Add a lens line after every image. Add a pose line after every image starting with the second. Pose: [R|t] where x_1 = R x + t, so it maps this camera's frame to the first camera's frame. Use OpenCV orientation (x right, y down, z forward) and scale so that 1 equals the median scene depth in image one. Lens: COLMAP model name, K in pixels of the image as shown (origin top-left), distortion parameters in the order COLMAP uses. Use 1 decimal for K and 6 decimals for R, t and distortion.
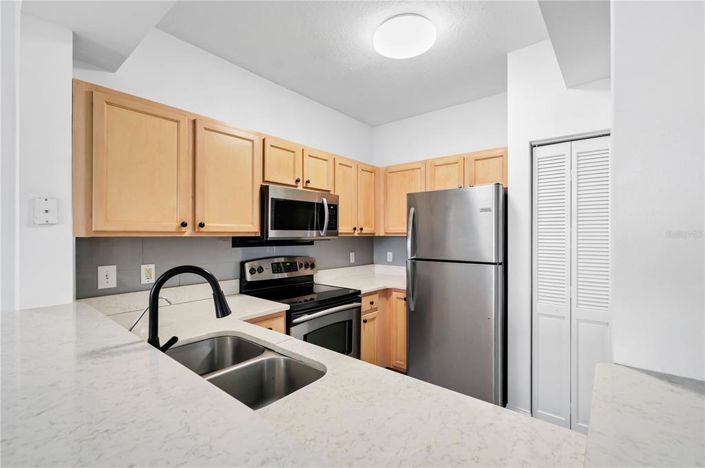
lens RADIAL K [[315.8, 0, 343.9], [0, 315.8, 234.2], [0, 0, 1]] dist [-0.002379, -0.000259]
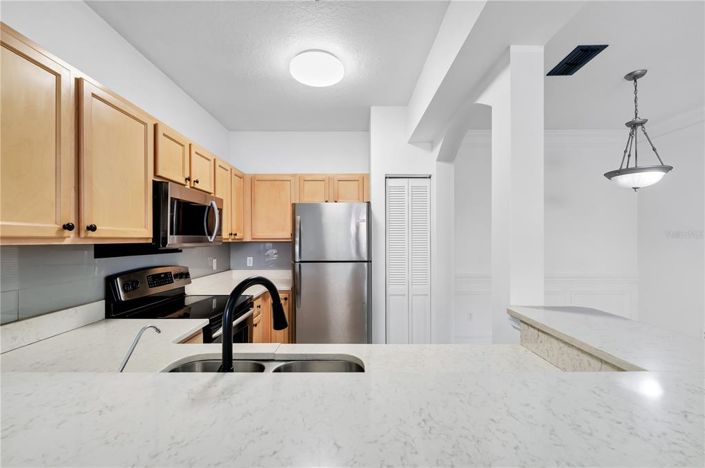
lens RADIAL K [[295.8, 0, 350.2], [0, 295.8, 237.2], [0, 0, 1]] dist [0.001995, 0.000140]
pose [[0.762150, 0.001326, 0.647399, -0.345486], [0.003097, 0.999979, -0.005693, -0.002203], [-0.647393, 0.006344, 0.762130, 0.080530]]
